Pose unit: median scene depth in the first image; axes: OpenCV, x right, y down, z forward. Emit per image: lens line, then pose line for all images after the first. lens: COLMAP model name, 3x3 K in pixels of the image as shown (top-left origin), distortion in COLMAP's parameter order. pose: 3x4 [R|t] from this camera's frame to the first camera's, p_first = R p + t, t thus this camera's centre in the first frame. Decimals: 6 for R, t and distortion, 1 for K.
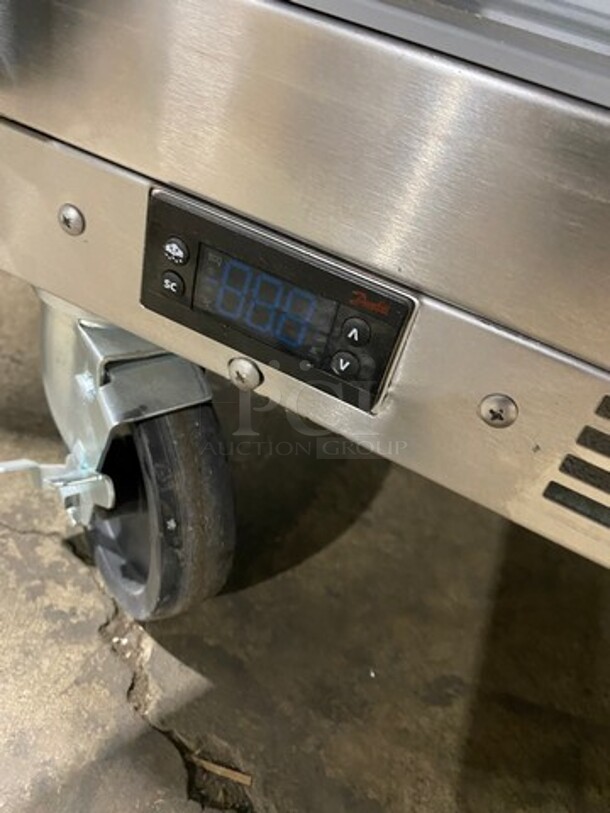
lens RADIAL K [[624.1, 0, 299.7], [0, 624.1, 404.9], [0, 0, 1]] dist [-0.005245, 0.004850]
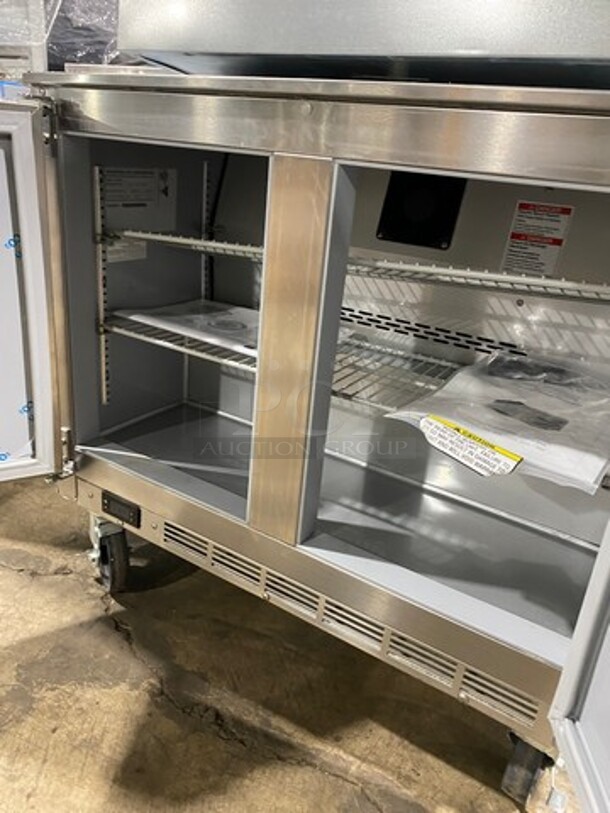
lens RADIAL K [[624.1, 0, 299.7], [0, 624.1, 404.9], [0, 0, 1]] dist [-0.005245, 0.004850]
pose [[0.984335, -0.085013, -0.154458, 1.681598], [0.039173, 0.959628, -0.278530, 0.375965], [0.171901, 0.268116, 0.947926, -2.908632]]
